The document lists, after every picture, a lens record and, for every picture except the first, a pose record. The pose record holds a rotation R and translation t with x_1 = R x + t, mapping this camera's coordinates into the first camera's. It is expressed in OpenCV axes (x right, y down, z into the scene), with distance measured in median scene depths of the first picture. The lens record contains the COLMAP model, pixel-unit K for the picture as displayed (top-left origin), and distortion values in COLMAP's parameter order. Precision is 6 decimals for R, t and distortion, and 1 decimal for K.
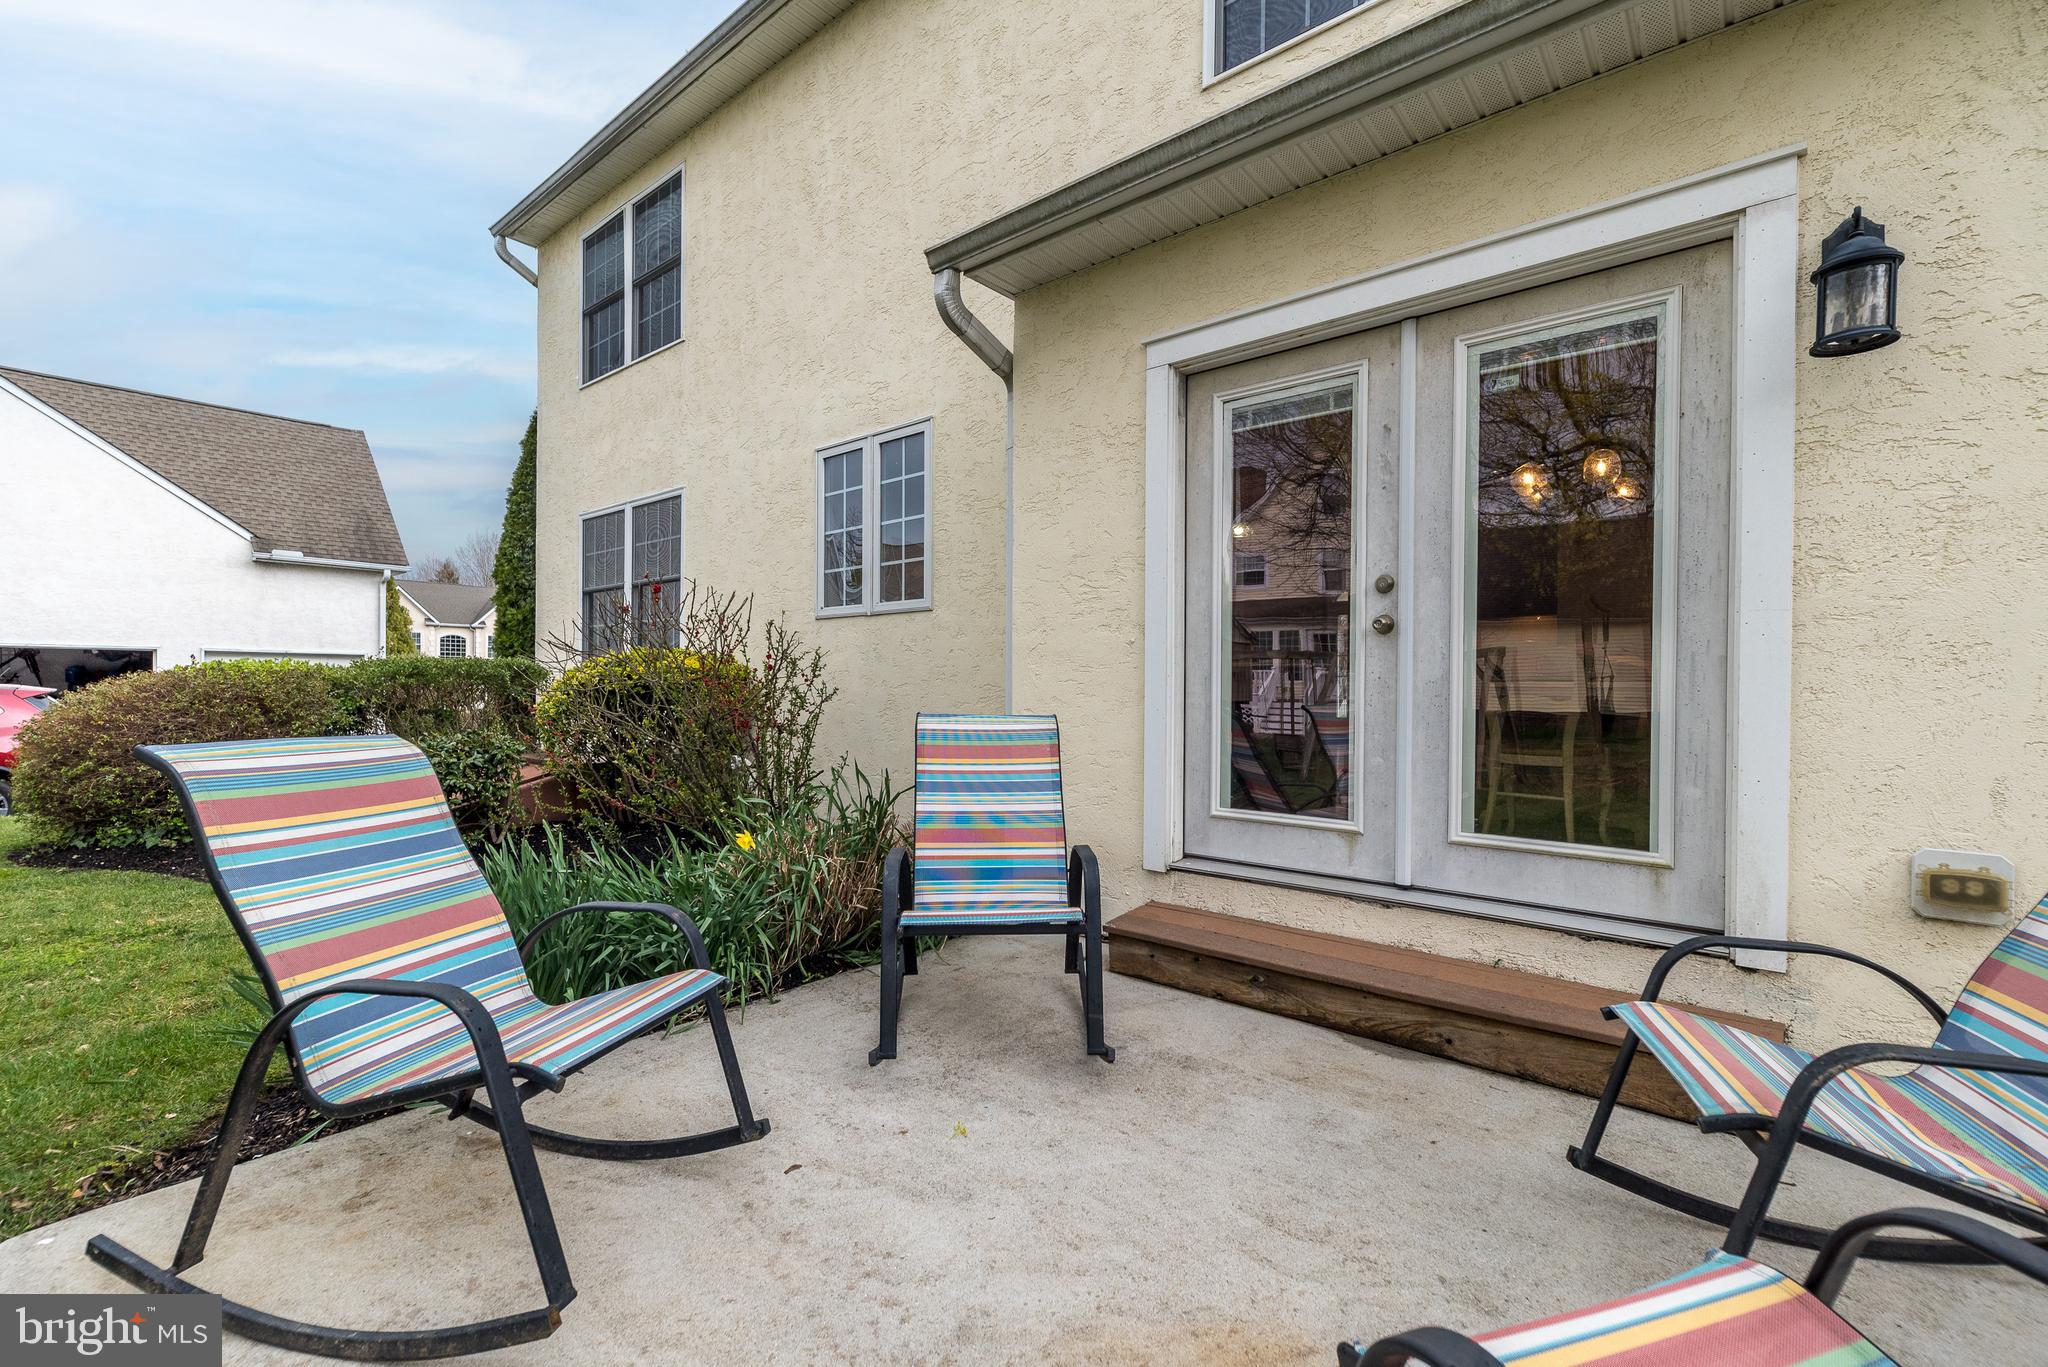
lens RADIAL K [[892.2, 0, 1033.8], [0, 892.2, 684.1], [0, 0, 1]] dist [0.007664, 0.000544]
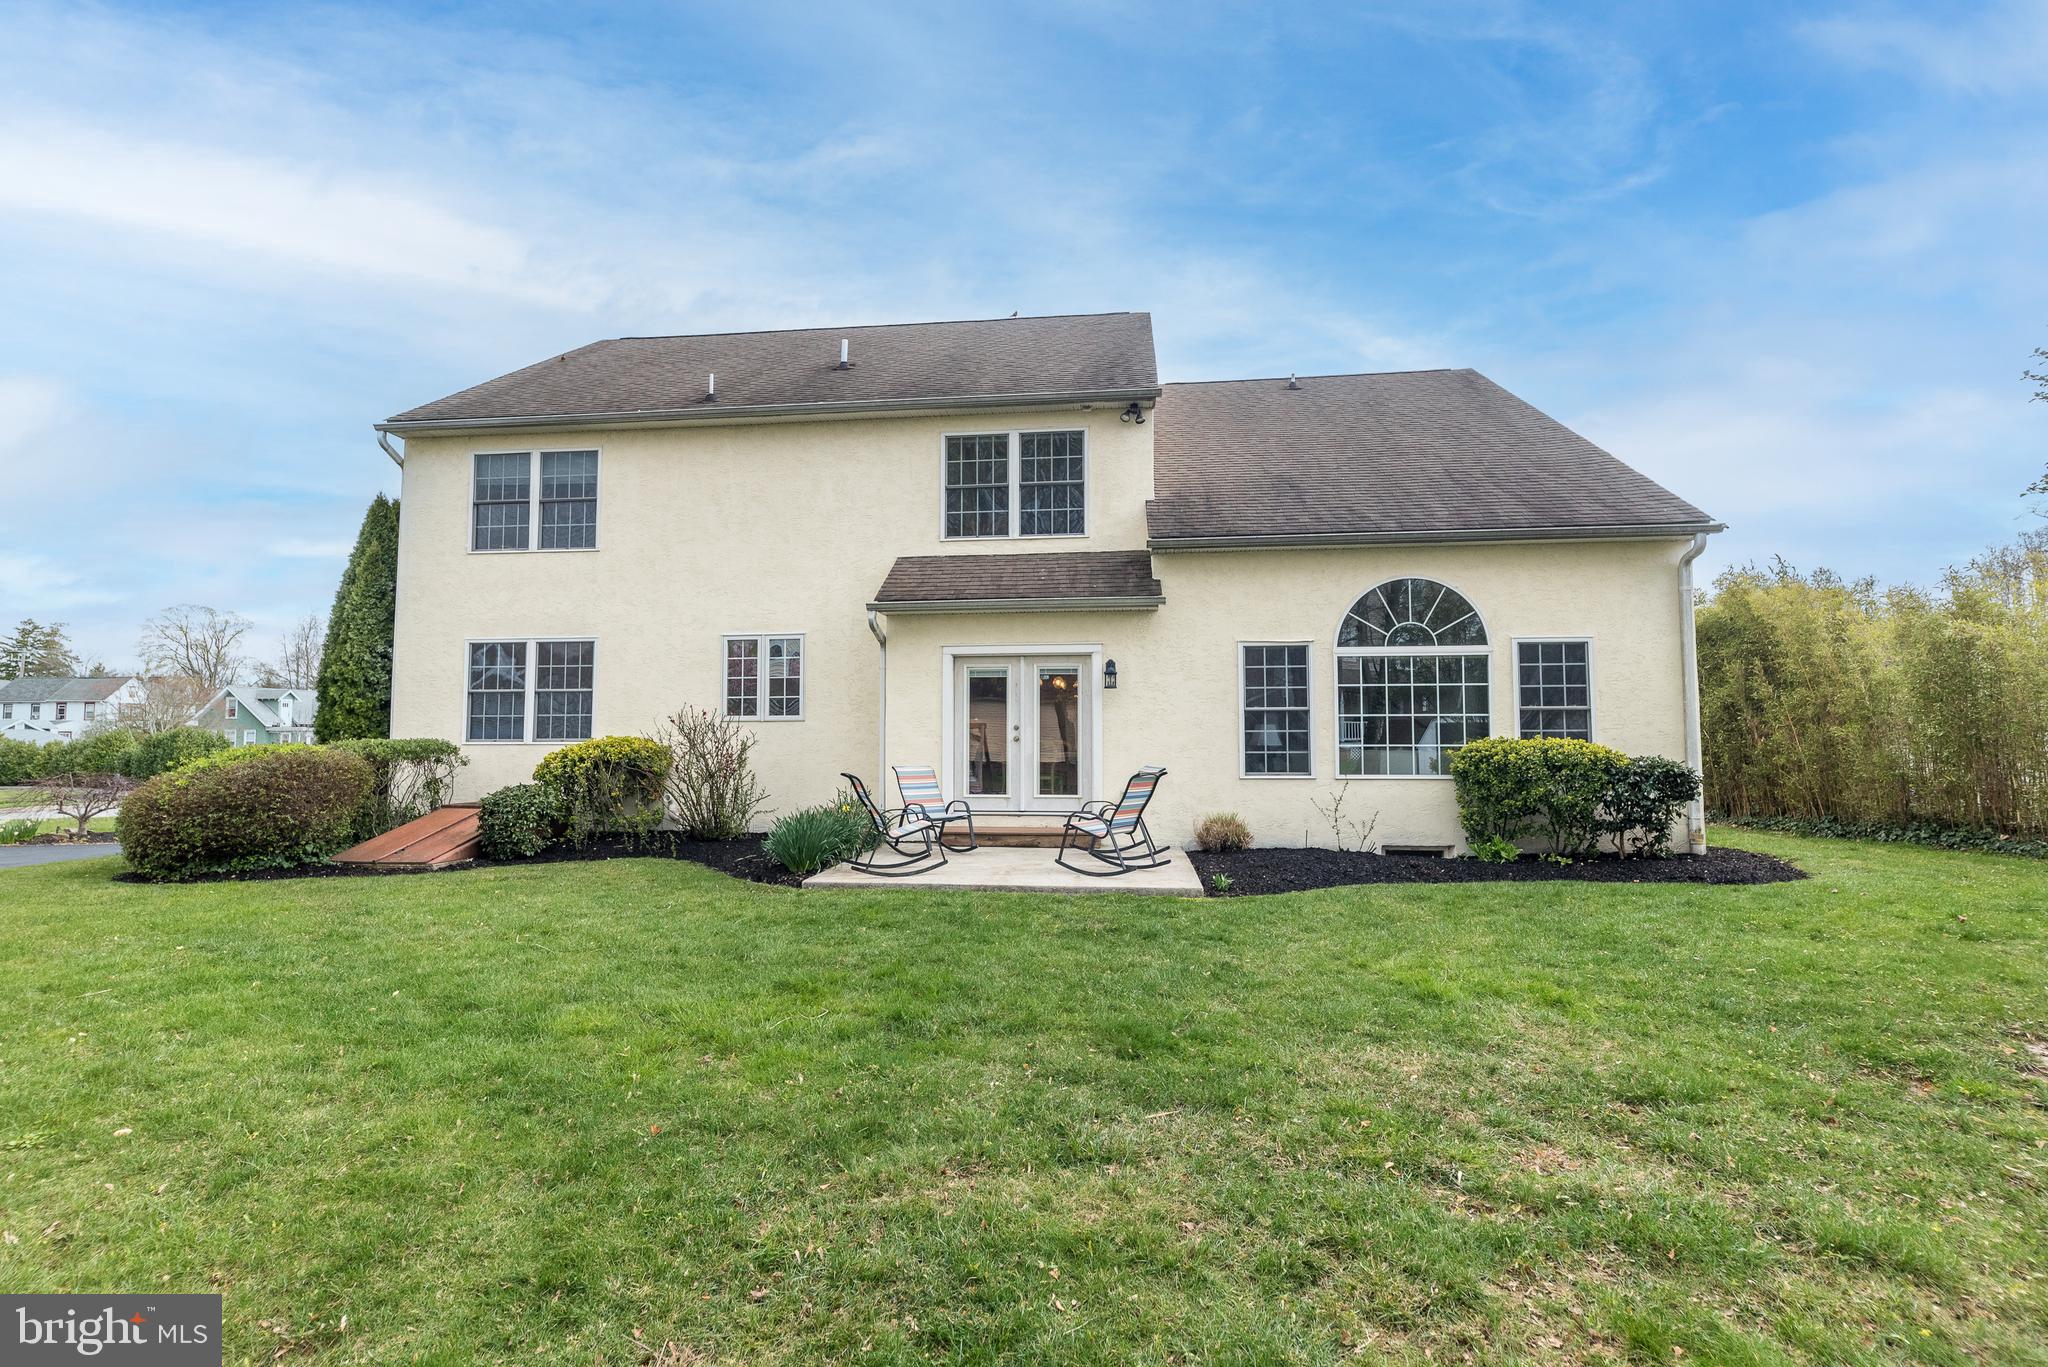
lens RADIAL K [[892.2, 0, 1021.1], [0, 892.2, 686.9], [0, 0, 1]] dist [0.007664, 0.000544]
pose [[0.844573, 0.025328, 0.534842, -1.377695], [0.006383, 0.998333, -0.057356, -0.062580], [-0.535403, 0.051855, 0.843003, -1.858905]]
